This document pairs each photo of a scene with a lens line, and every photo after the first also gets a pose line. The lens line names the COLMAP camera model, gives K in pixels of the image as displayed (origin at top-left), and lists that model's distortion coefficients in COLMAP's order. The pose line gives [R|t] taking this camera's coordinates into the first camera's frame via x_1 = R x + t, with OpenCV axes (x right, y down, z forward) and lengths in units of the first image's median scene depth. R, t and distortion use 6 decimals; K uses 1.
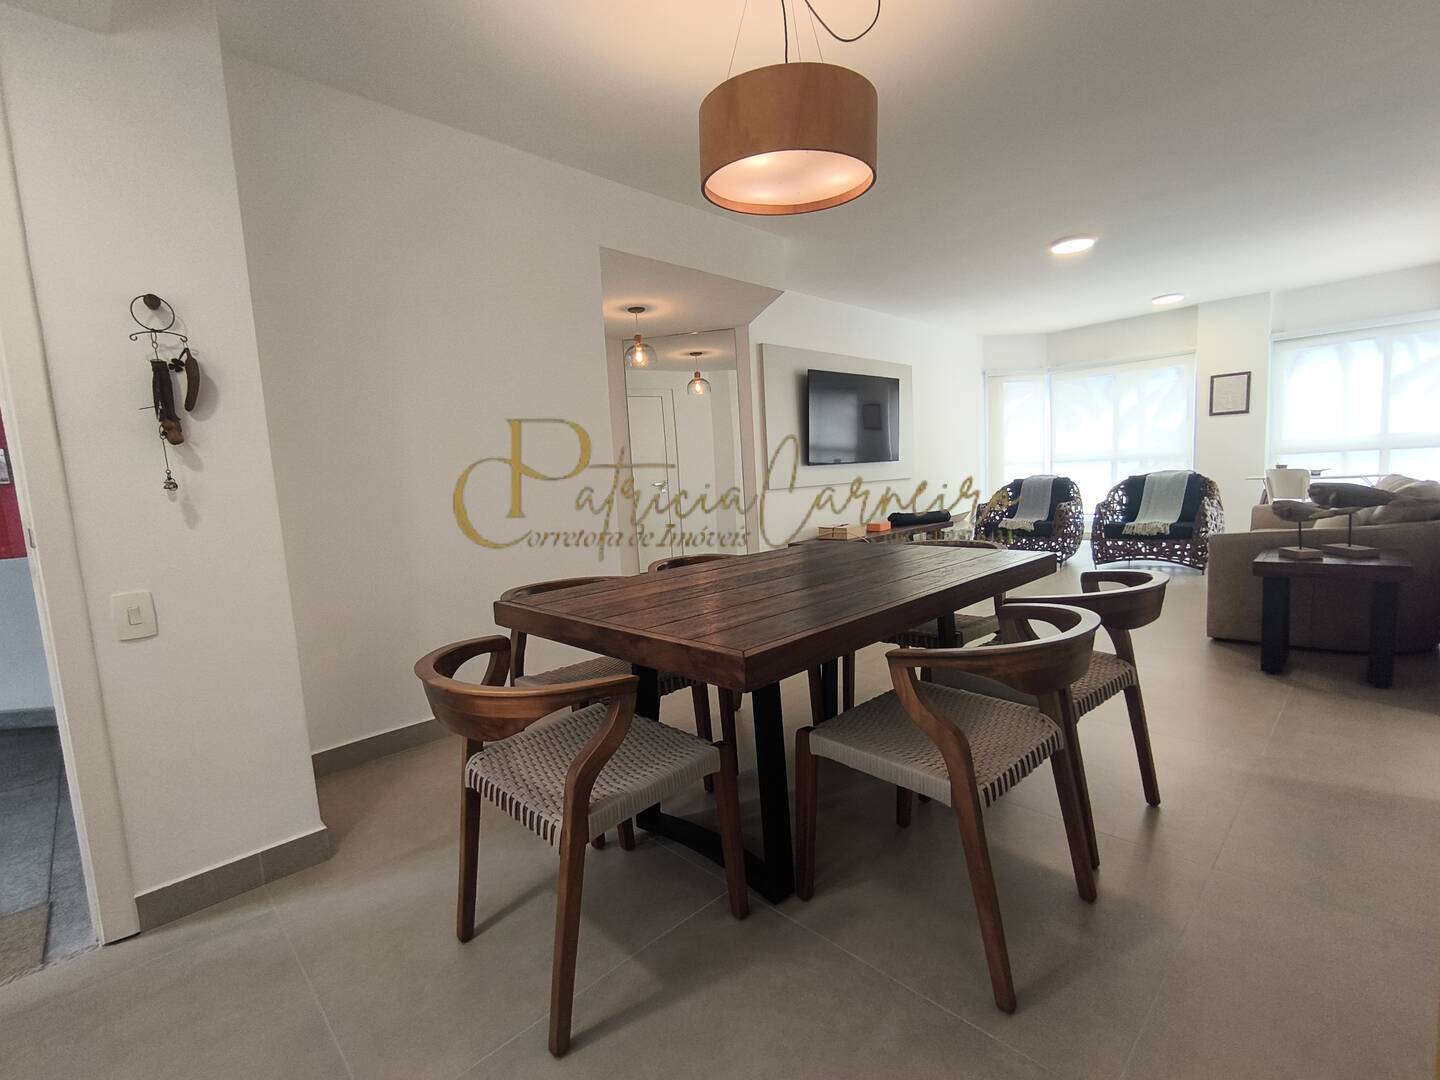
lens RADIAL K [[653.0, 0, 720.0], [0, 653.0, 540.0], [0, 0, 1]] dist [0.001989, 0.000447]
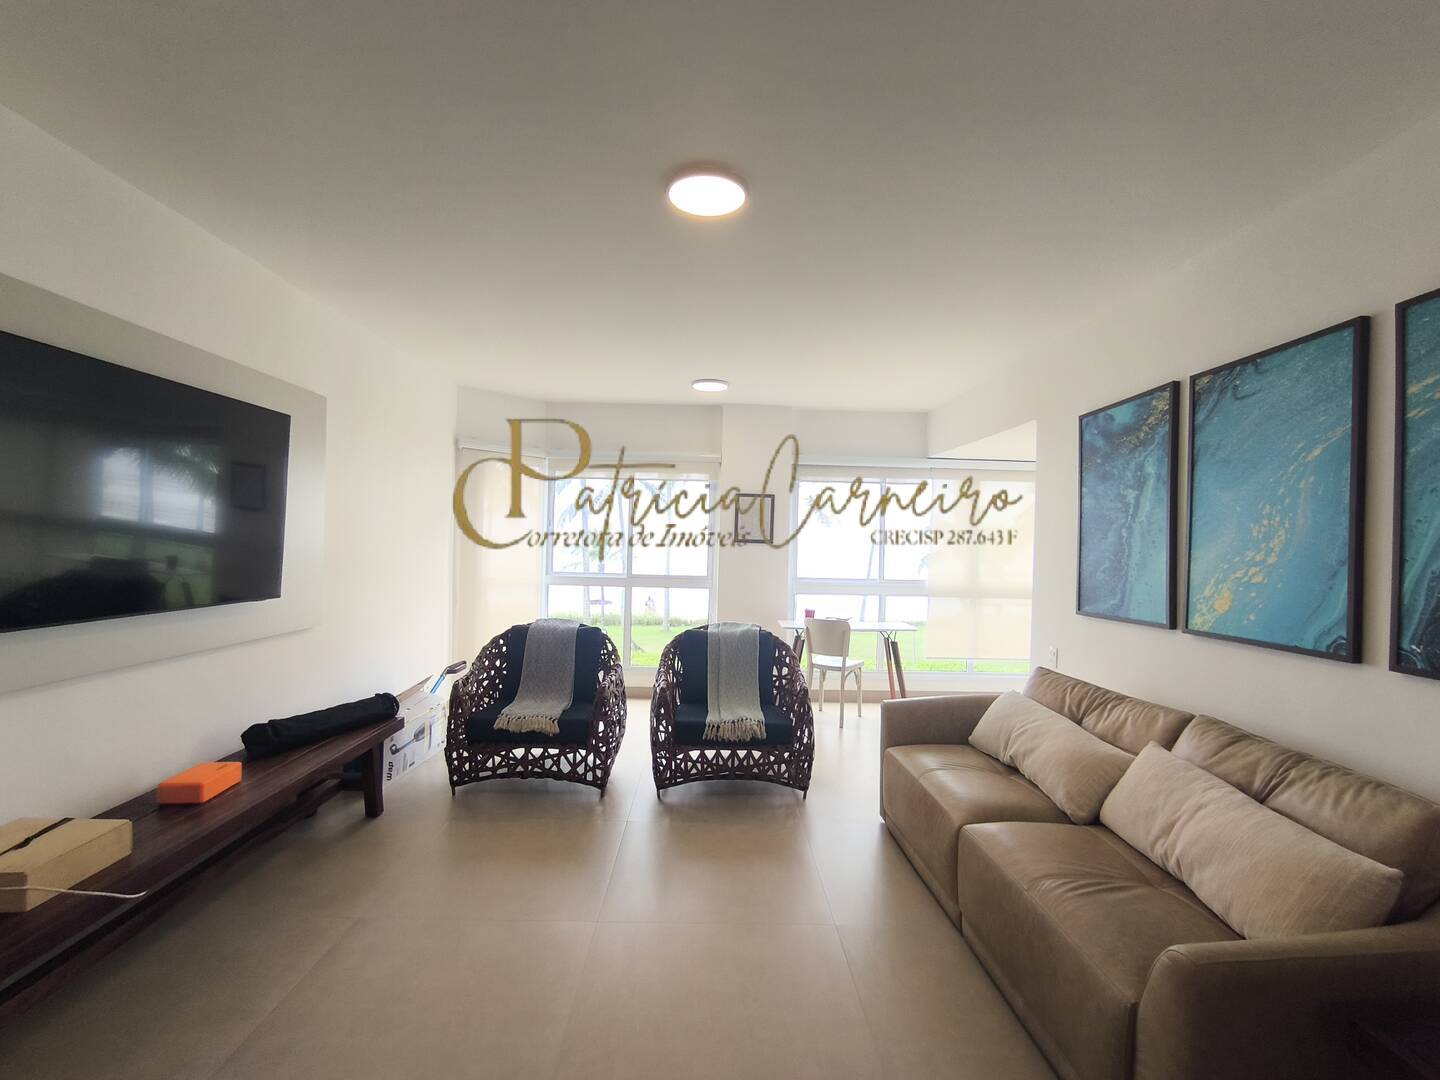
lens RADIAL K [[653.0, 0, 720.0], [0, 653.0, 540.0], [0, 0, 1]] dist [0.001989, 0.000447]
pose [[0.683927, 0.070885, 0.726099, 0.156820], [0.019002, 0.993200, -0.114858, -0.105044], [-0.729303, 0.092352, 0.677929, 0.490697]]
